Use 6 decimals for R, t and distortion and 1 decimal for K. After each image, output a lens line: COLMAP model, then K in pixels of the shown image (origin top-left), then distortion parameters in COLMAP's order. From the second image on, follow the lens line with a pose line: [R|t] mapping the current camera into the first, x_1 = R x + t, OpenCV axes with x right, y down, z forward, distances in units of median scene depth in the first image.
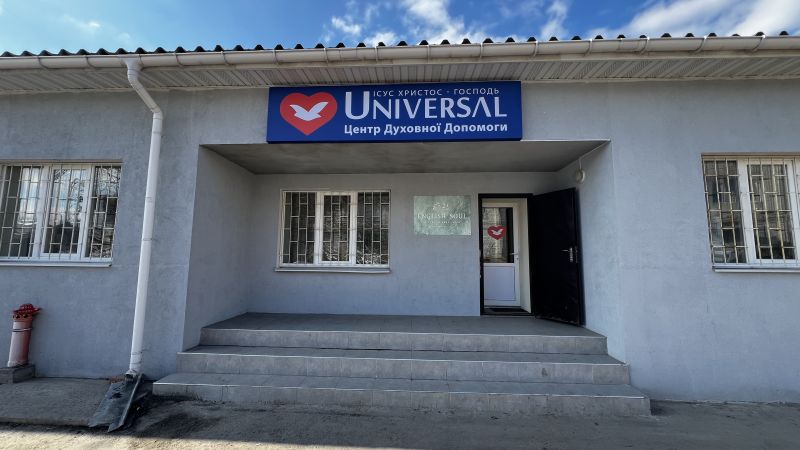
lens RADIAL K [[321.7, 0, 398.2], [0, 321.7, 223.2], [0, 0, 1]] dist [-0.001955, 0.000000]
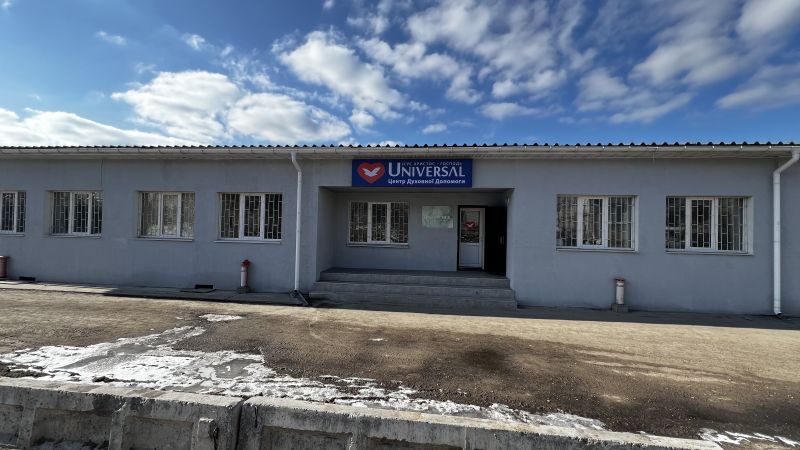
lens RADIAL K [[321.7, 0, 398.2], [0, 321.7, 223.2], [0, 0, 1]] dist [-0.001955, 0.000000]
pose [[0.998666, 0.011157, -0.050424, 0.007633], [-0.006698, 0.996121, 0.087739, -0.201146], [0.051207, -0.087285, 0.994866, -1.132904]]
